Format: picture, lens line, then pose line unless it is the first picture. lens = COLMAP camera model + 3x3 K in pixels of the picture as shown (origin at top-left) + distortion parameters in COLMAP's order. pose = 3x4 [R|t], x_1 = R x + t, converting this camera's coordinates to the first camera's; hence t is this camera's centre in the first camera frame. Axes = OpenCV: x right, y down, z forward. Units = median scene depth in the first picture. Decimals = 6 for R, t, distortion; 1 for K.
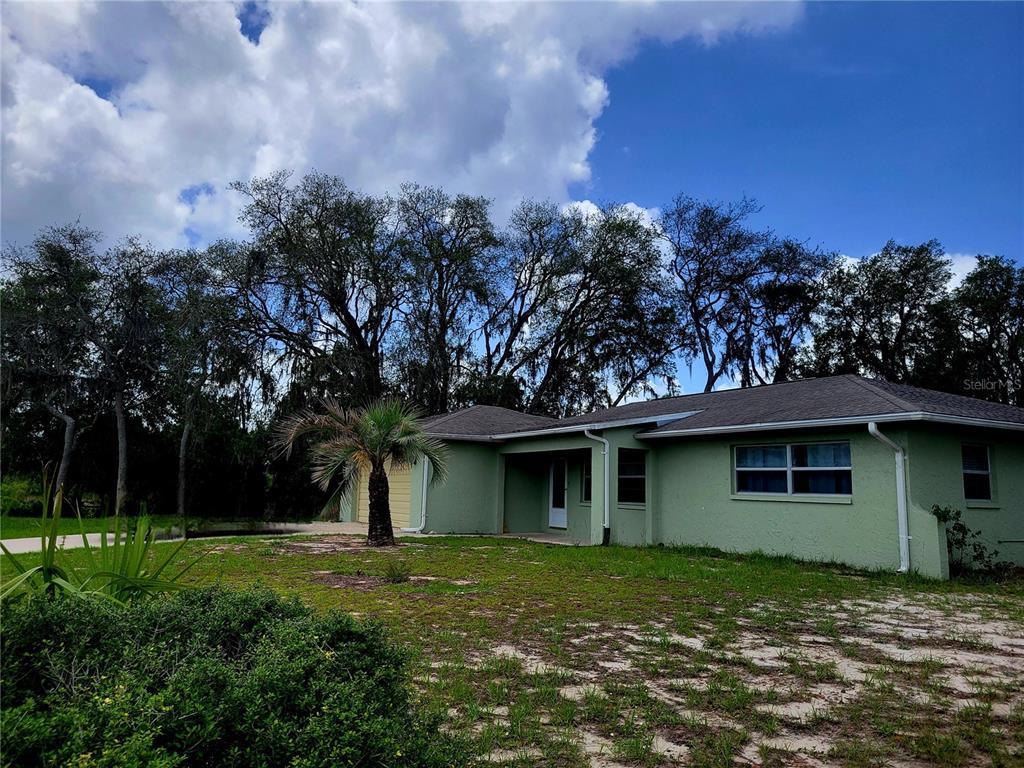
lens RADIAL K [[781.2, 0, 512.0], [0, 781.2, 384.0], [0, 0, 1]] dist [0.061760, 0.002176]
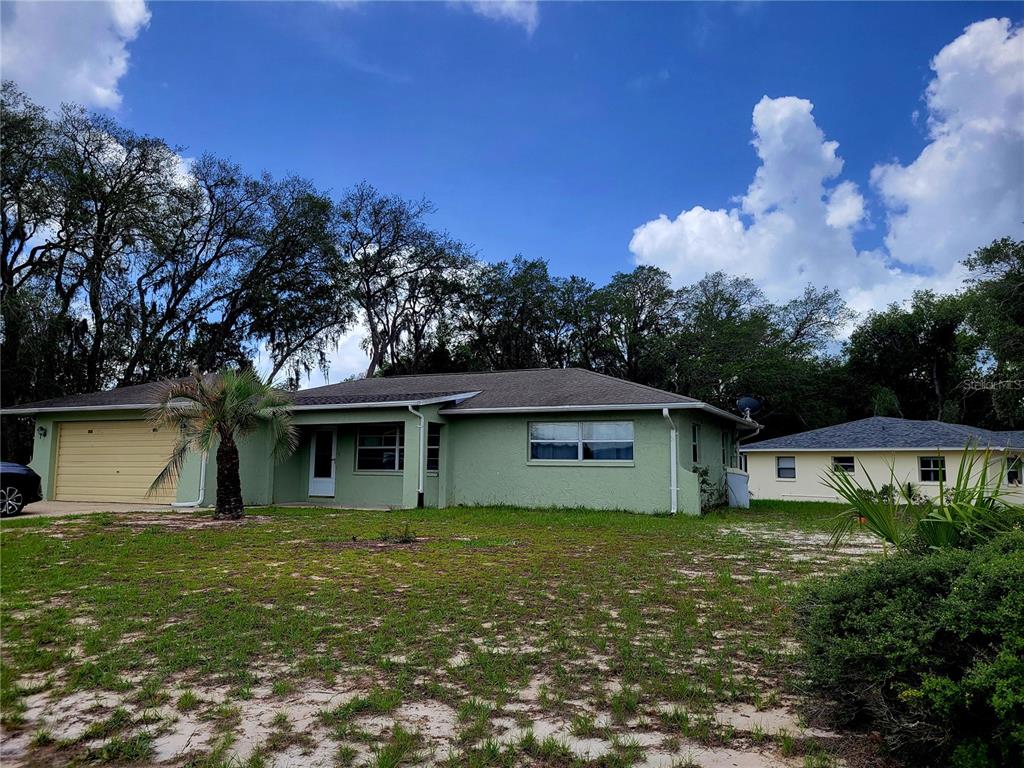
lens RADIAL K [[781.2, 0, 512.0], [0, 781.2, 384.0], [0, 0, 1]] dist [0.061760, 0.002176]
pose [[0.813900, 0.046668, 0.579128, -0.418740], [-0.069157, 0.997464, 0.016814, -0.000336], [-0.576875, -0.053735, 0.815063, 0.014338]]
